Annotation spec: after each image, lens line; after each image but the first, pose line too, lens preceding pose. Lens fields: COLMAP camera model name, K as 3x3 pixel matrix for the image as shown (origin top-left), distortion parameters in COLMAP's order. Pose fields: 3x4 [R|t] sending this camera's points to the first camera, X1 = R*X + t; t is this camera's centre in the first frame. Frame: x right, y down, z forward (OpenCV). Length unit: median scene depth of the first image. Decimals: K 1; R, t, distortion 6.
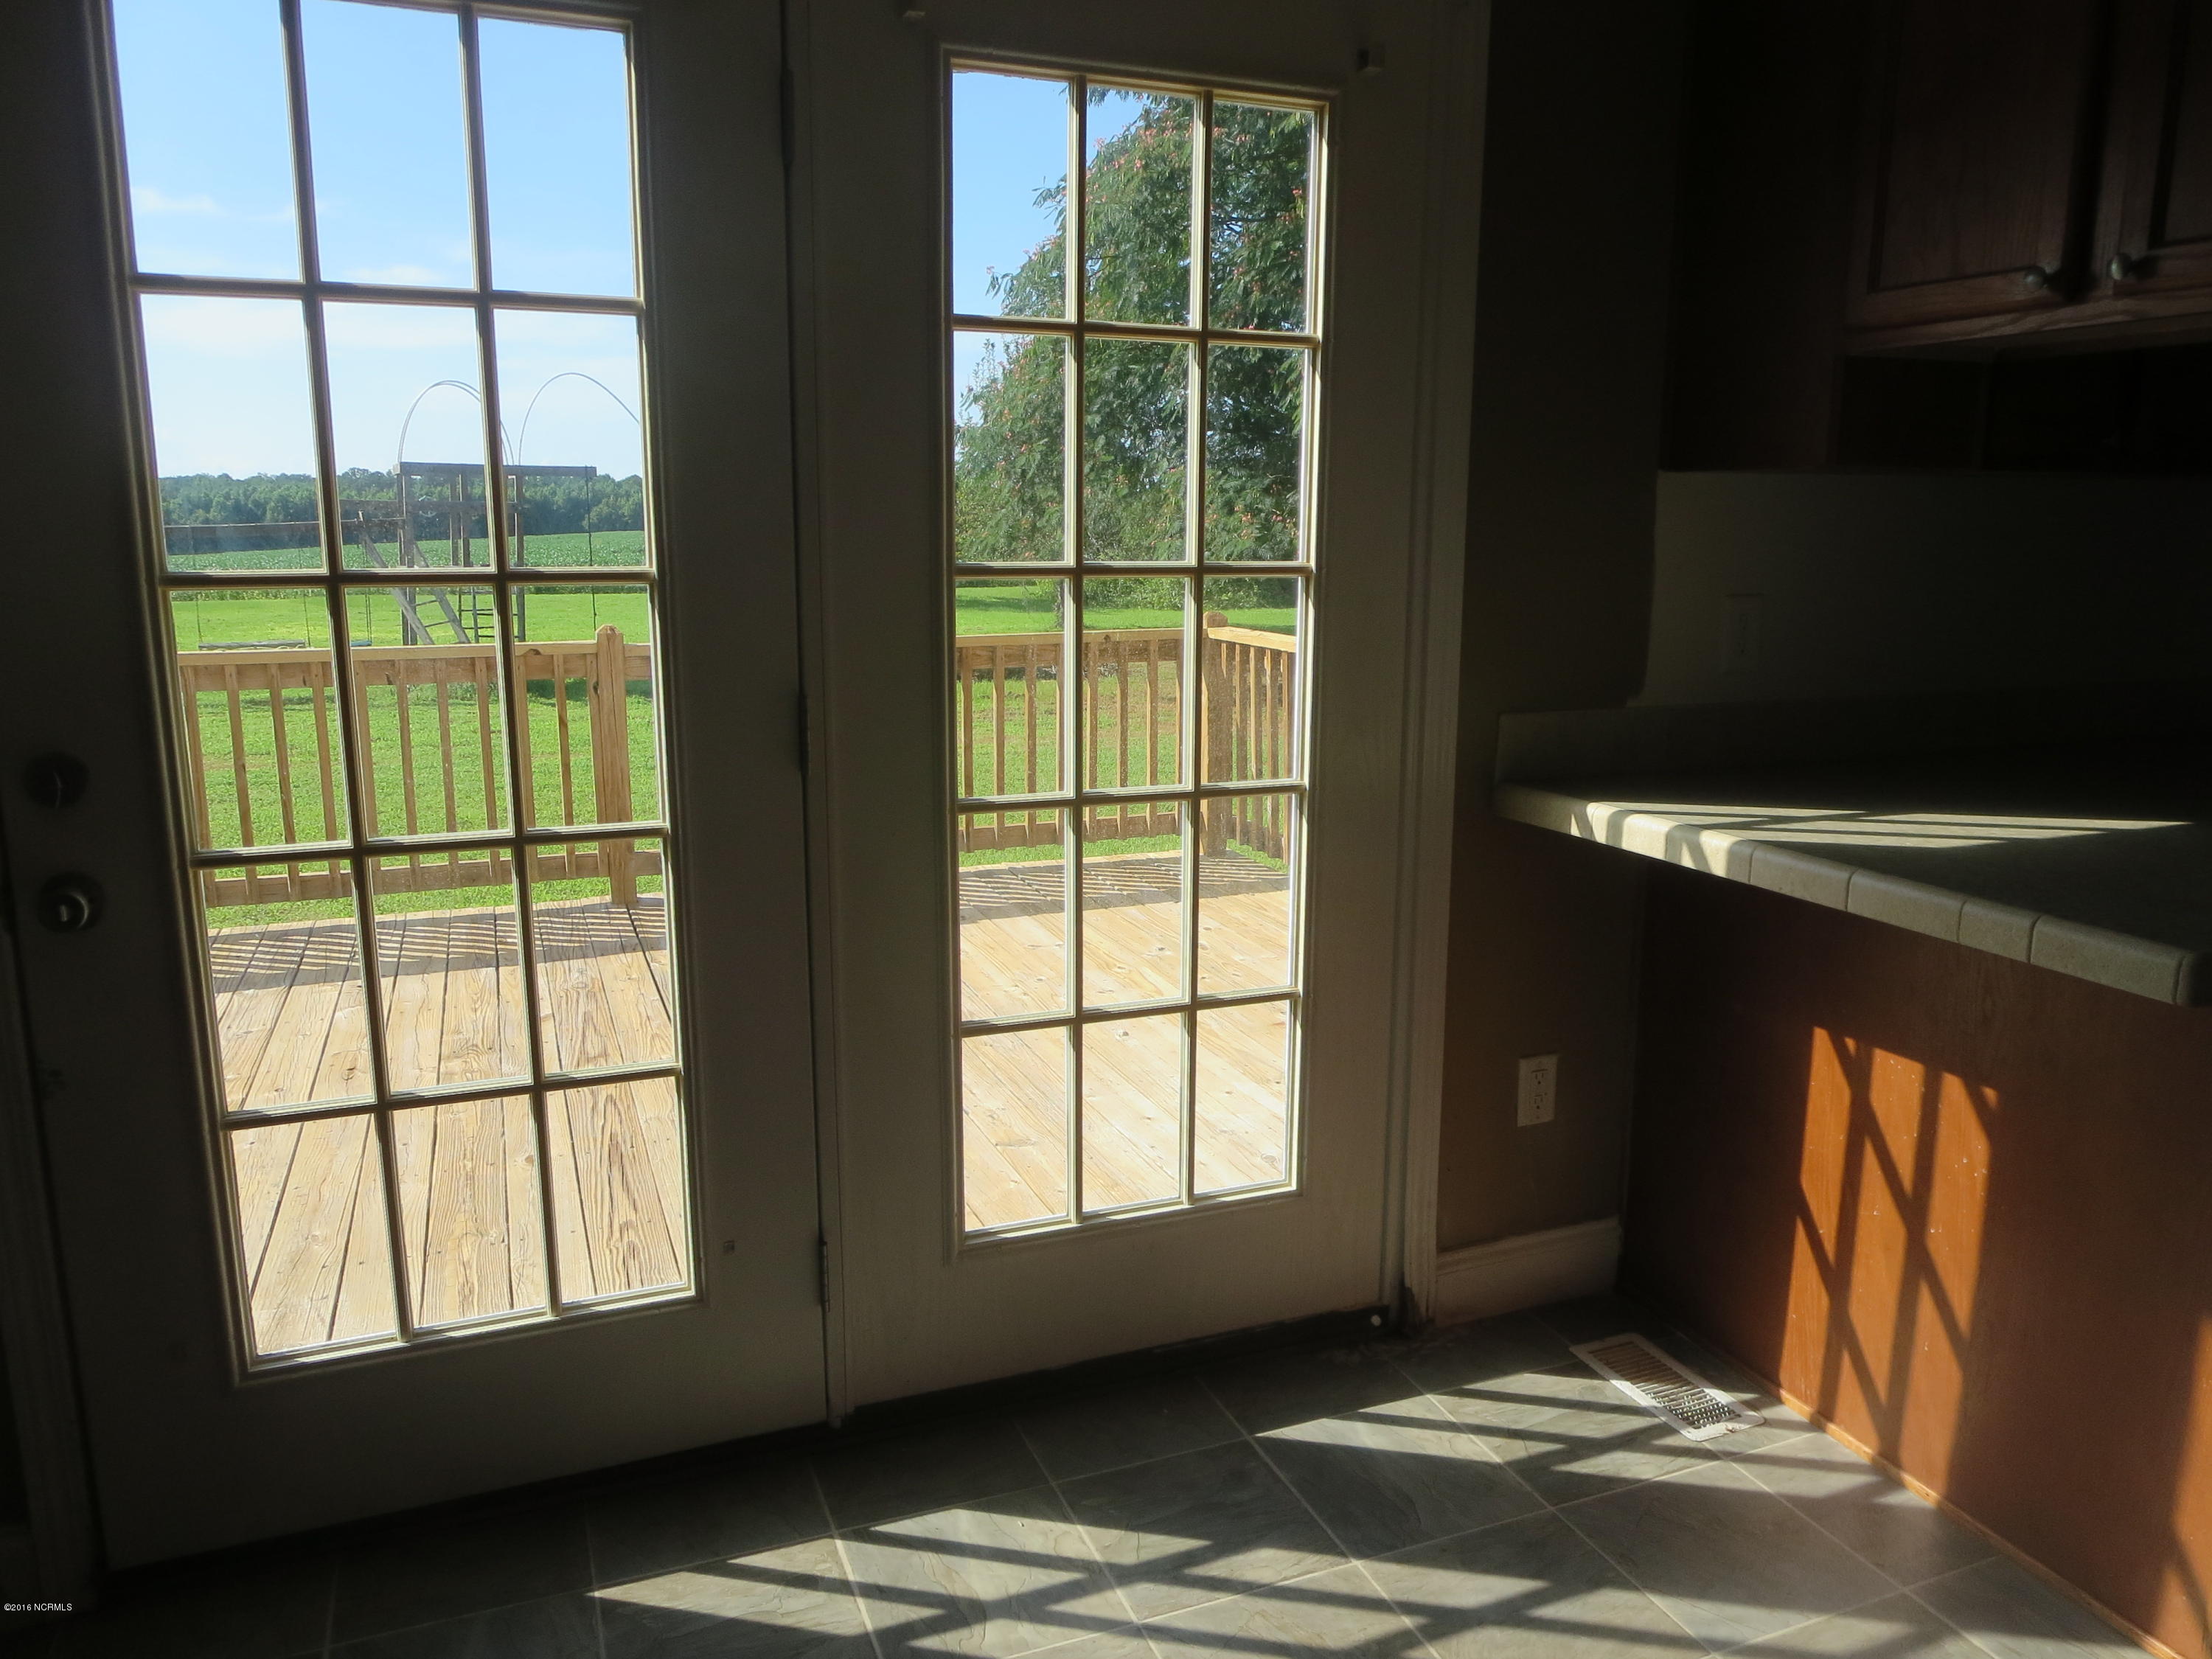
lens RADIAL K [[1574.2, 0, 1093.1], [0, 1574.2, 829.8], [0, 0, 1]] dist [-0.011928, 0.001067]
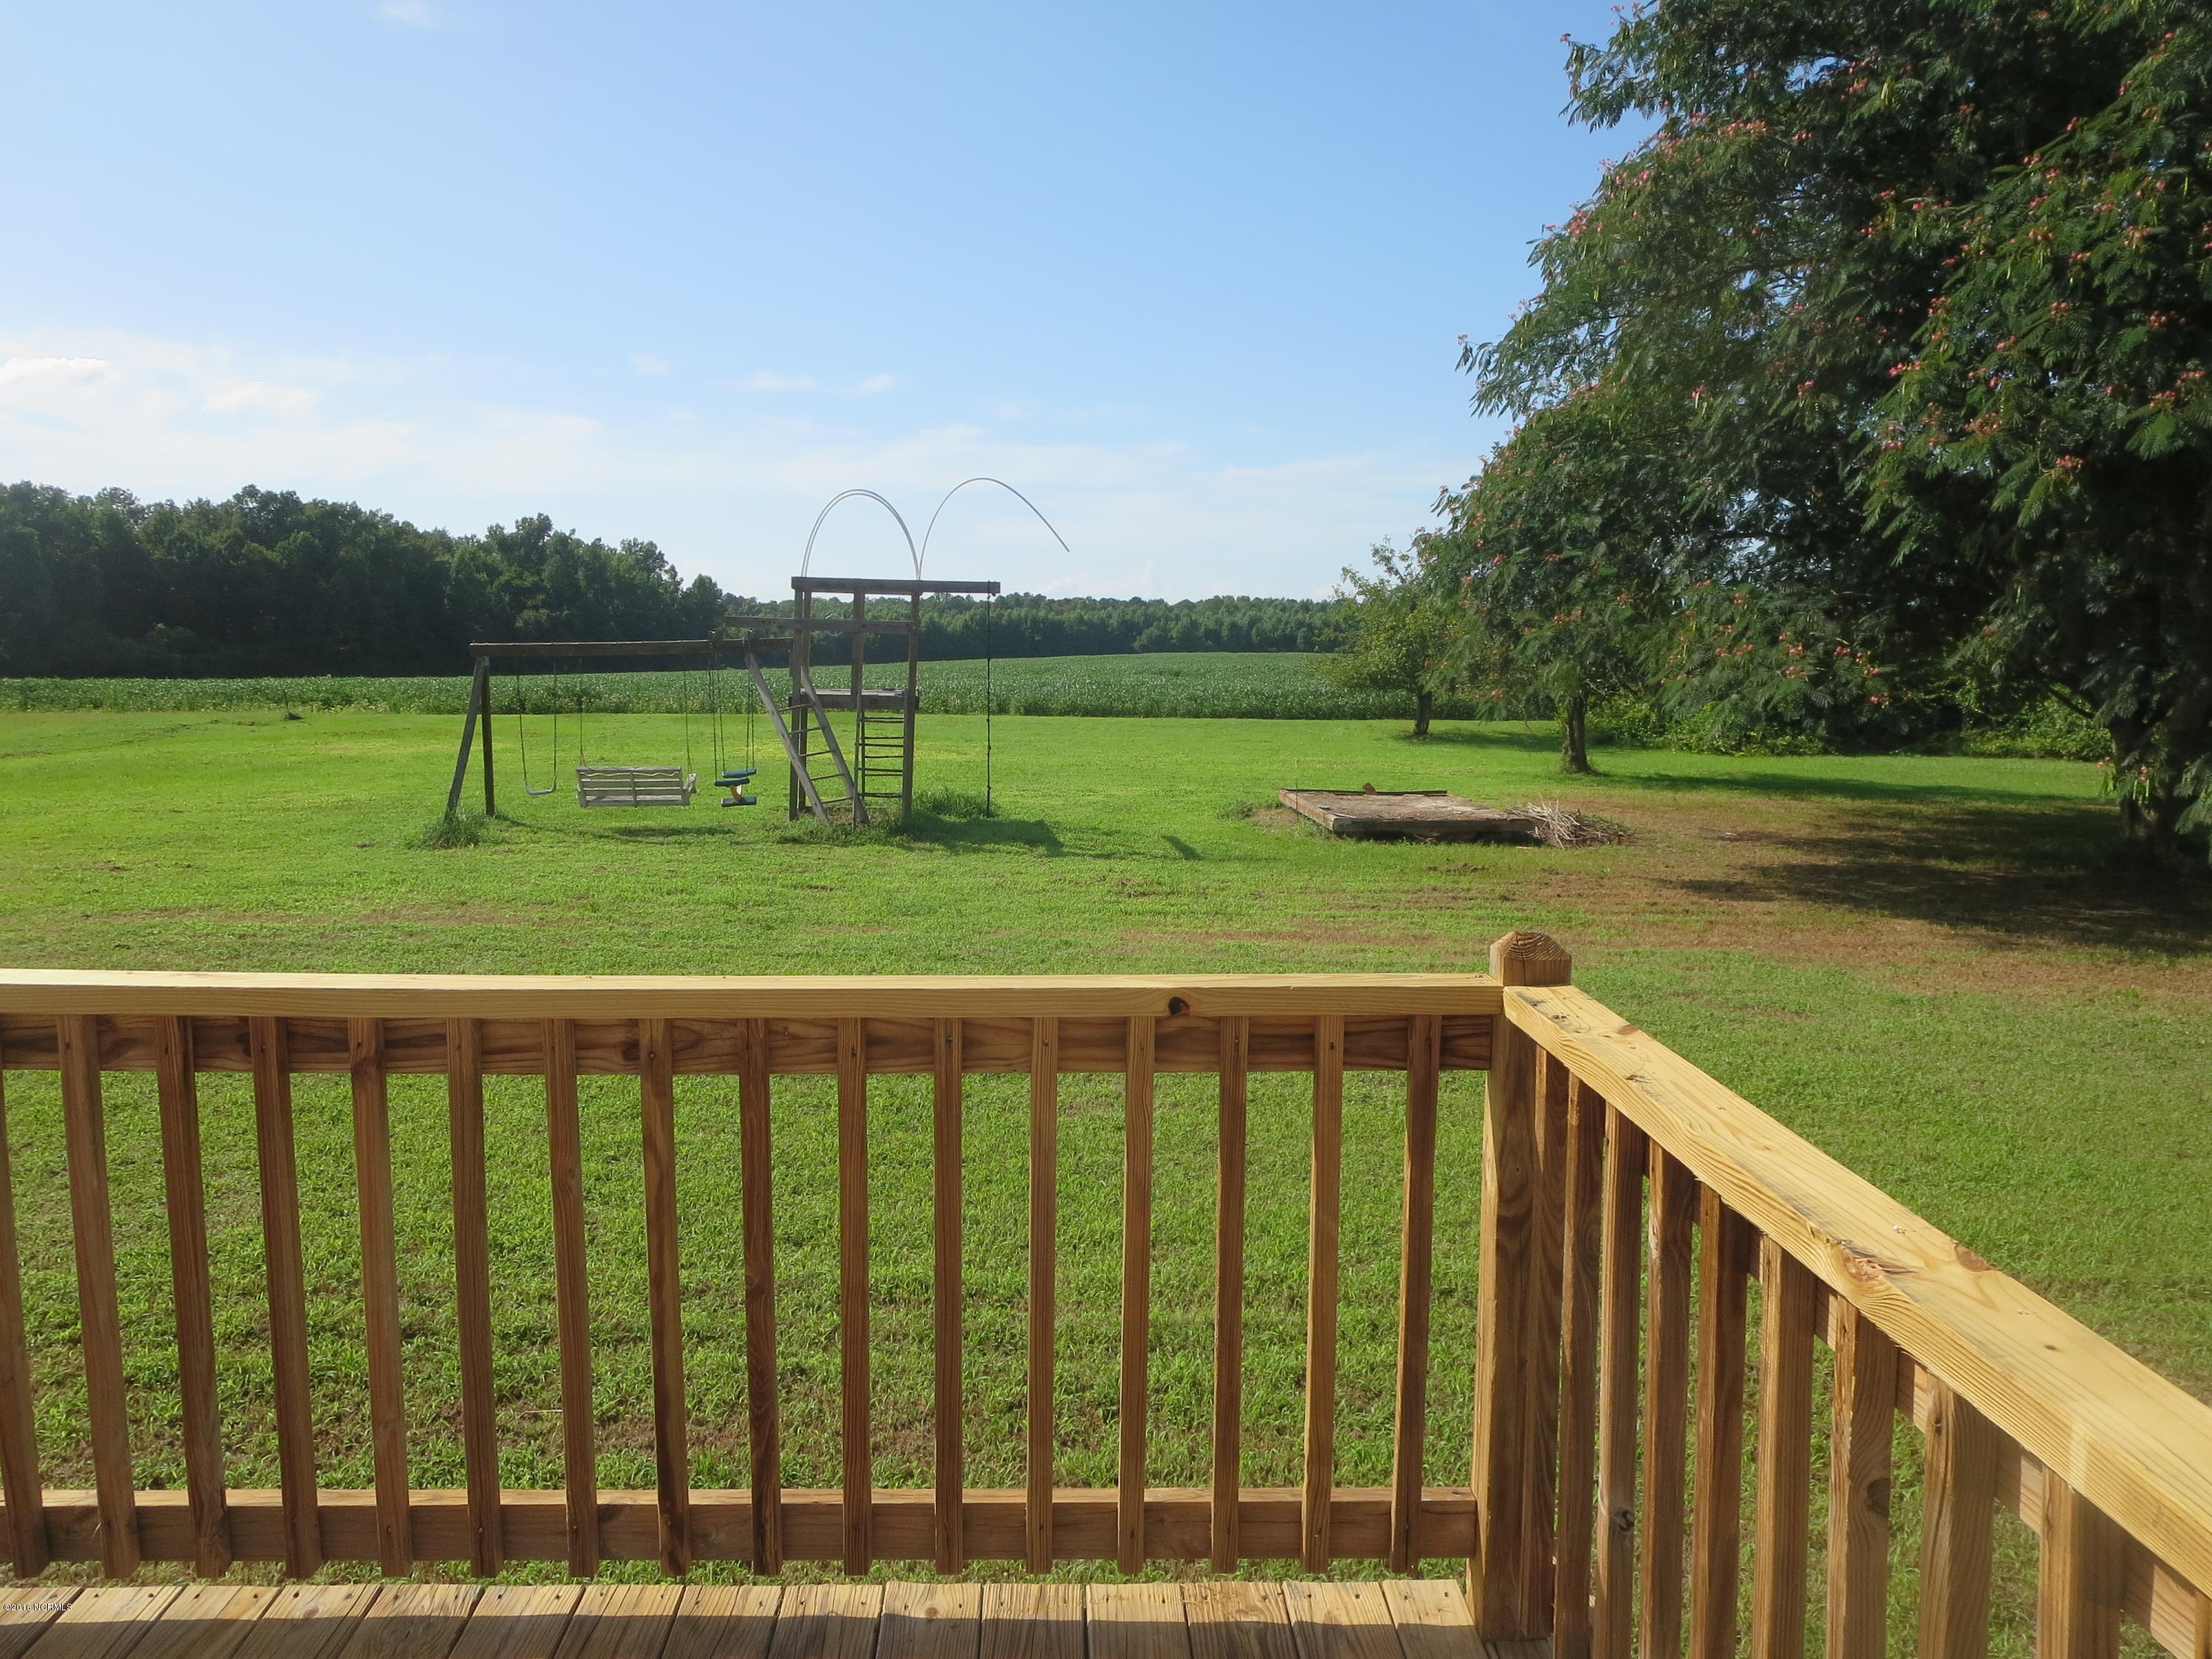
lens RADIAL K [[1574.2, 0, 1122.5], [0, 1574.2, 814.4], [0, 0, 1]] dist [-0.011928, 0.001067]
pose [[0.948232, 0.042438, -0.314730, 0.031340], [-0.069459, 0.994751, -0.075137, -0.042734], [0.309889, 0.093108, 0.946203, 0.206554]]
